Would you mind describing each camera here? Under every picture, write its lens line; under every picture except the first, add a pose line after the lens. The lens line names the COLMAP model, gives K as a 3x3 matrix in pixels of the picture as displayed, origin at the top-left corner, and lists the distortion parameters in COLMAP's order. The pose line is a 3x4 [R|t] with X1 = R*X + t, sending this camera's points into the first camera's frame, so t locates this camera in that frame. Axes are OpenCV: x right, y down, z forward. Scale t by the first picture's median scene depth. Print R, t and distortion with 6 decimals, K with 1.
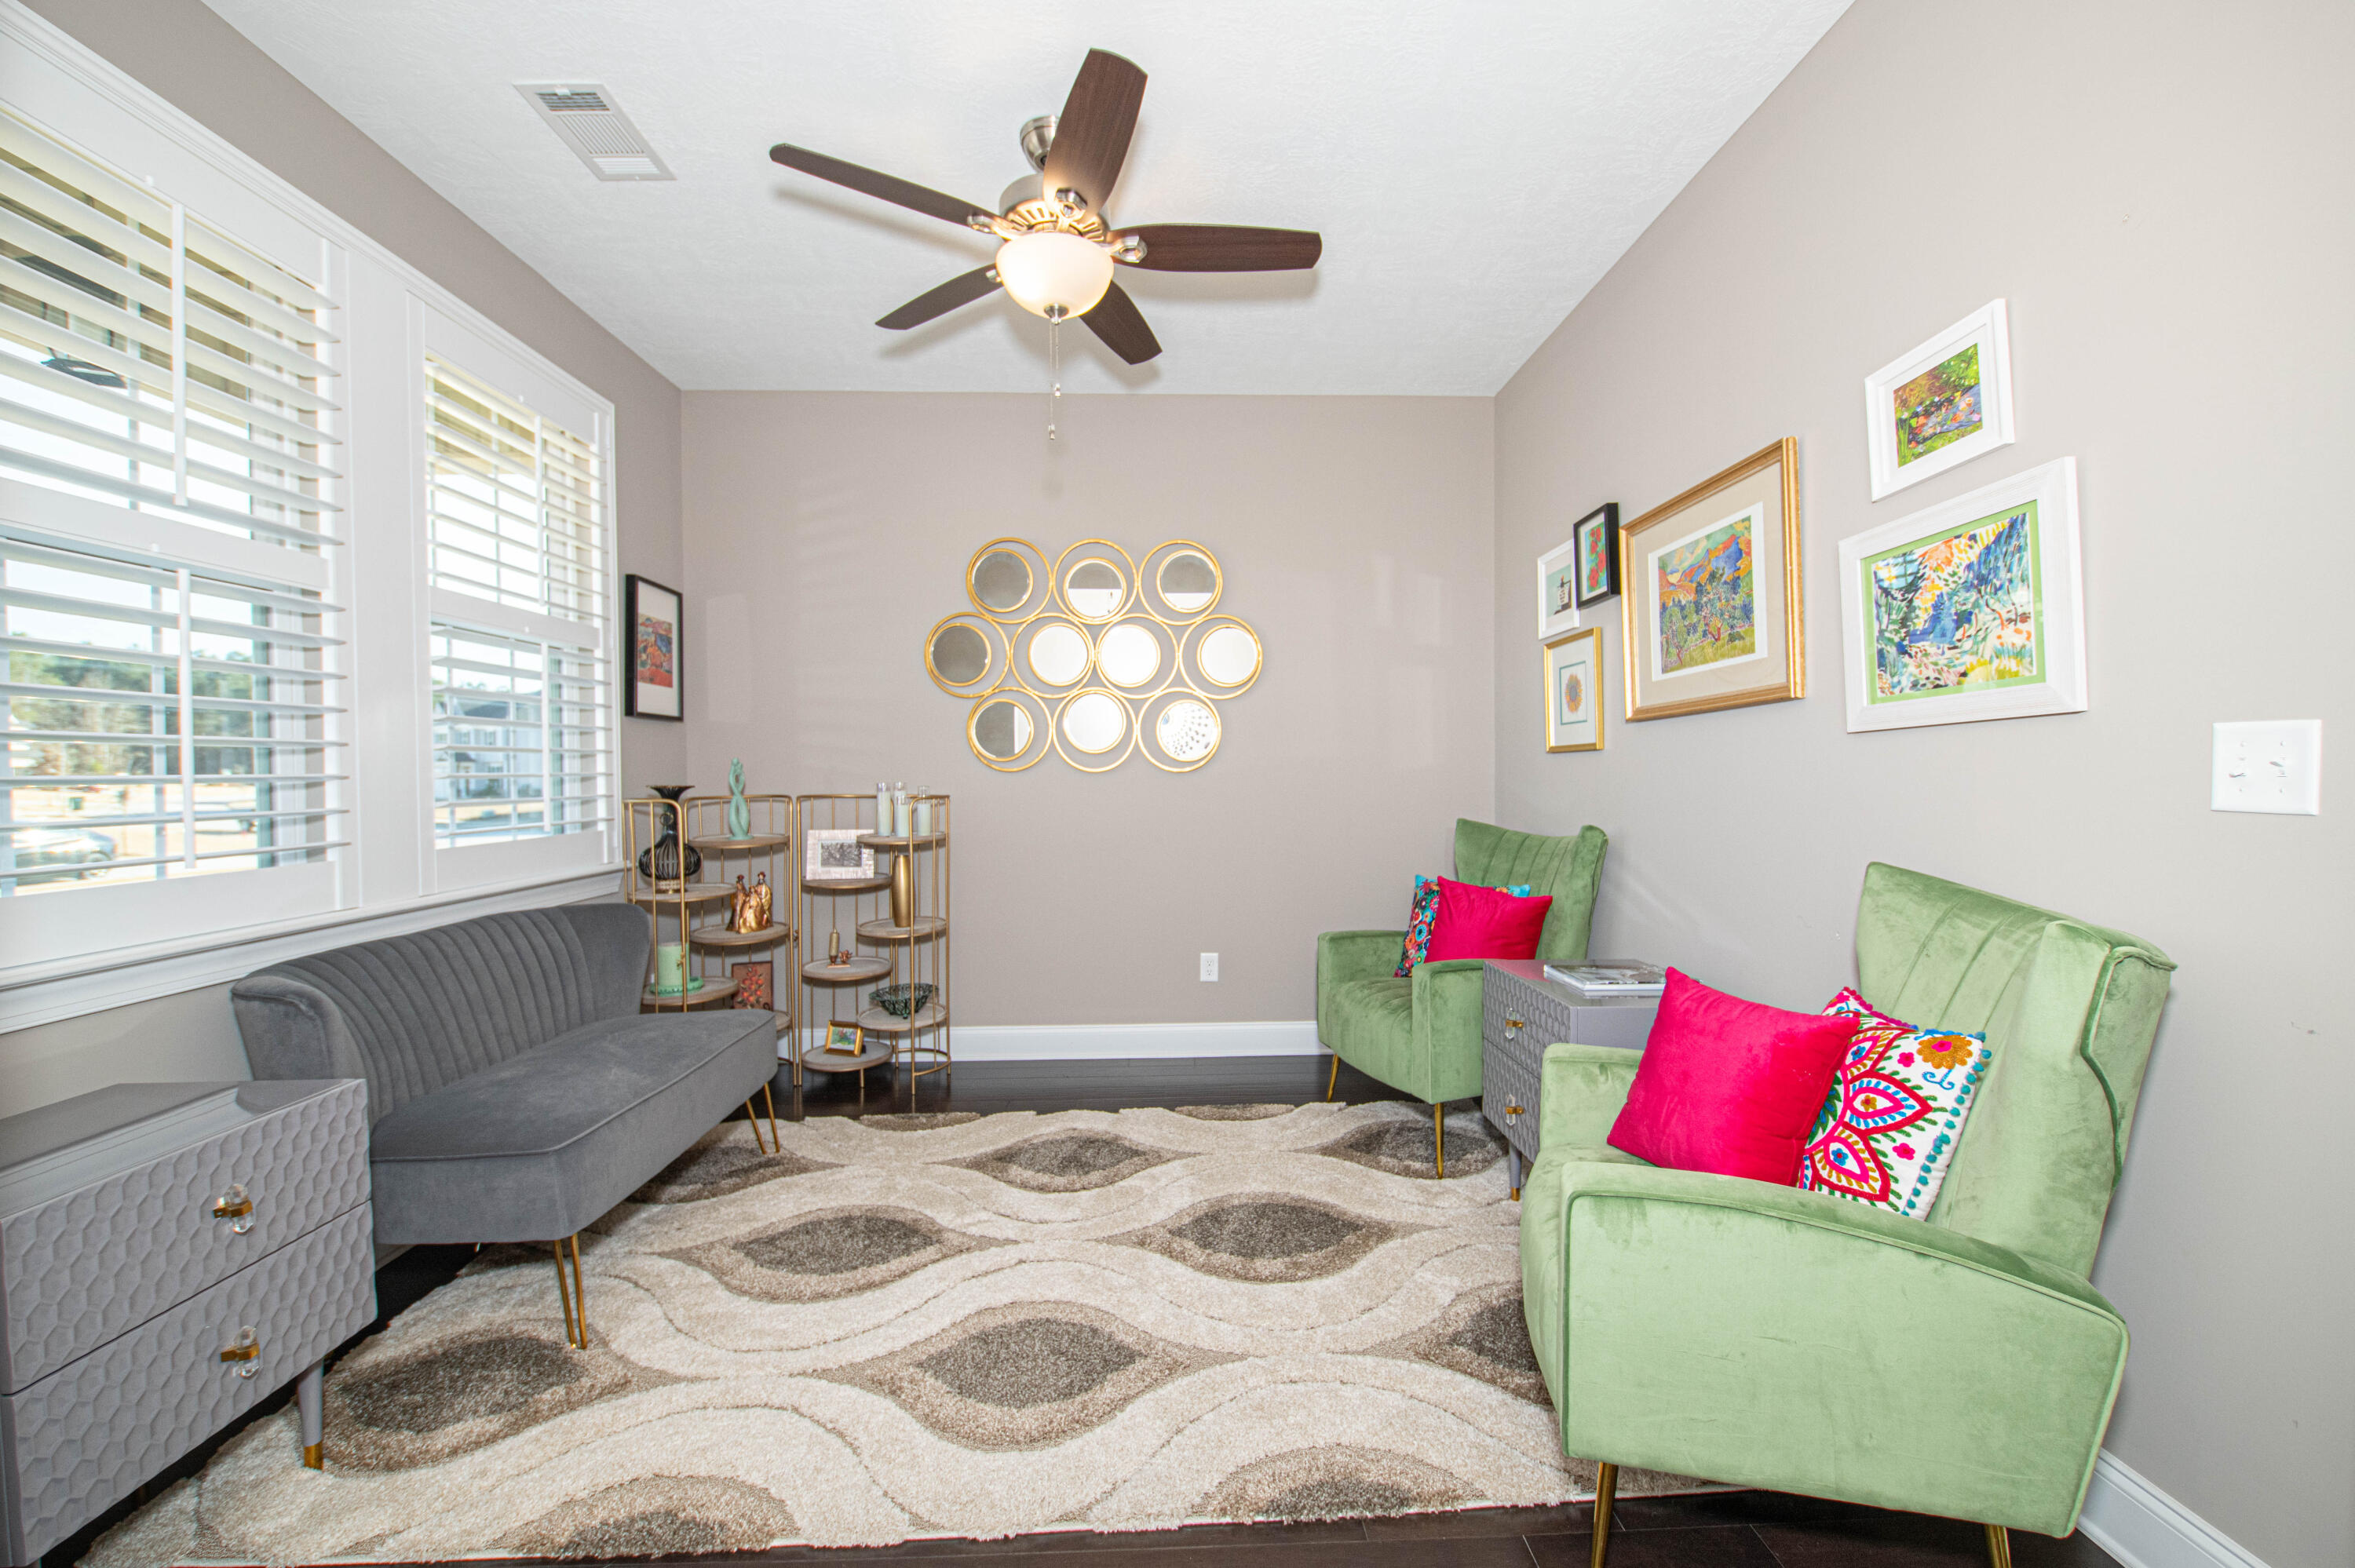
lens RADIAL K [[908.1, 0, 1186.1], [0, 908.1, 785.1], [0, 0, 1]] dist [0.009198, -0.007791]
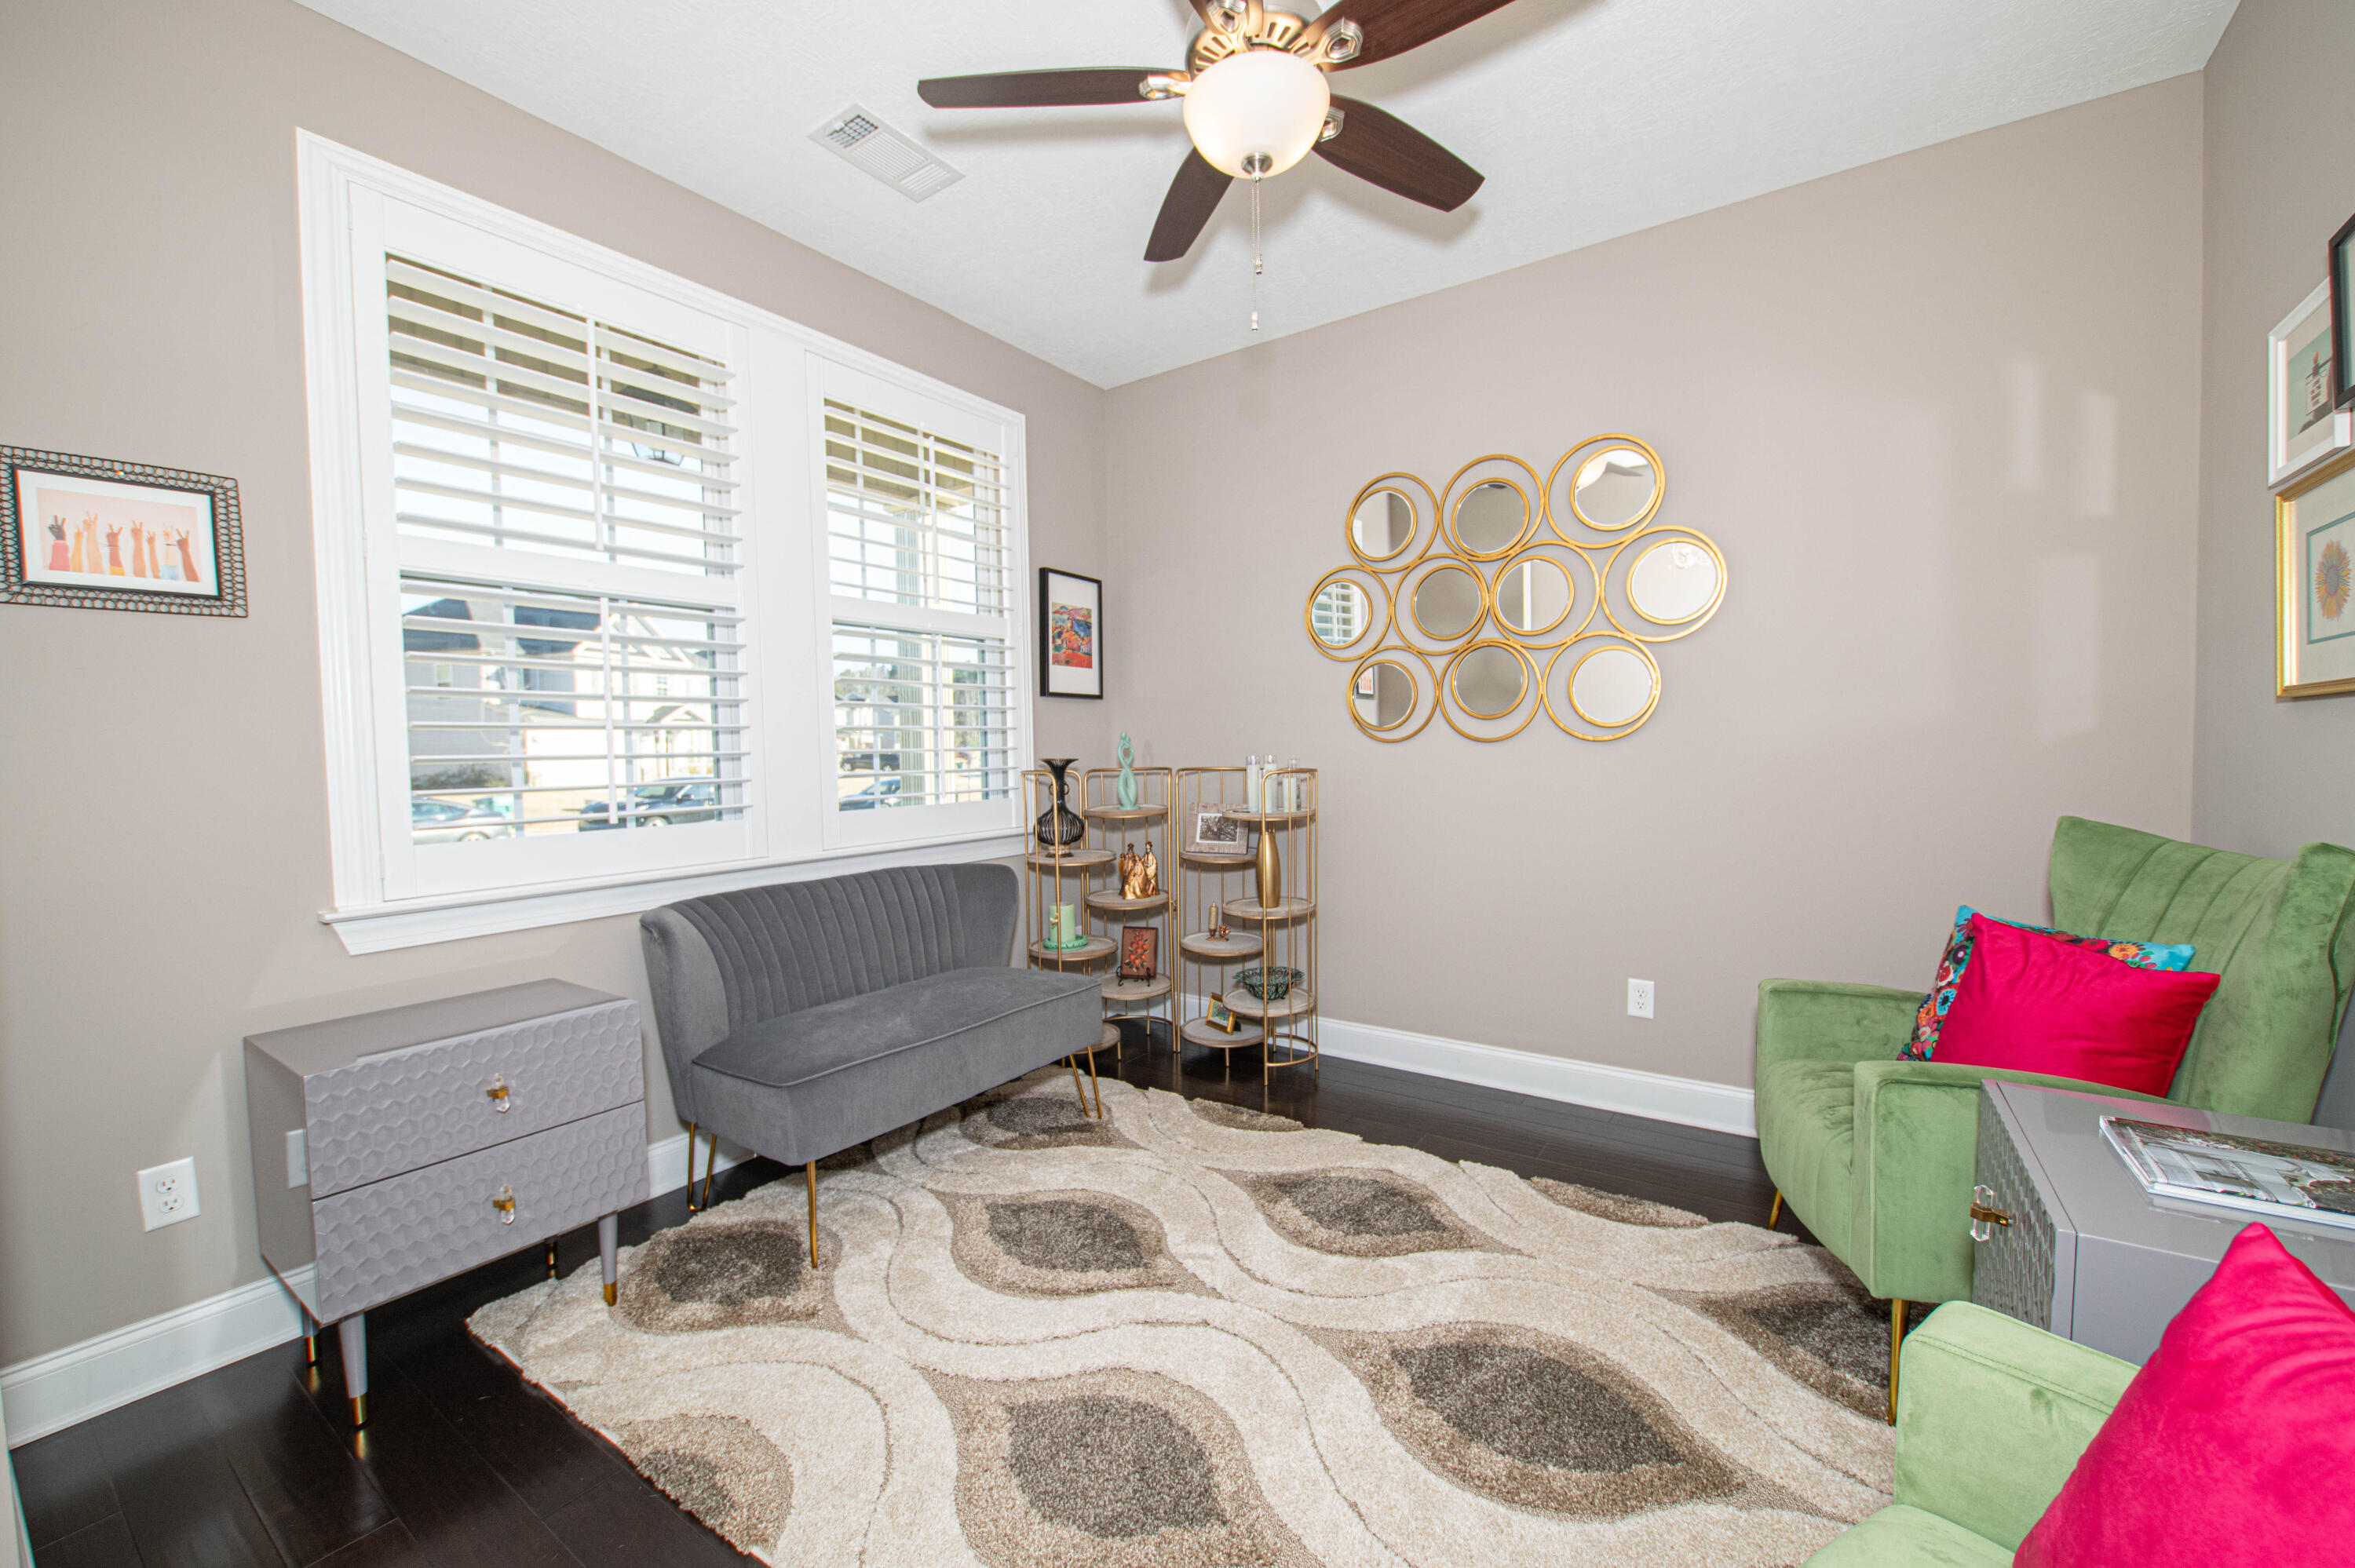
lens RADIAL K [[908.1, 0, 1186.1], [0, 908.1, 785.1], [0, 0, 1]] dist [0.009198, -0.007791]
pose [[0.813804, 0.017952, -0.580862, 0.198988], [0.001331, 0.999463, 0.032755, -0.003531], [0.581138, -0.027429, 0.813343, 0.216157]]
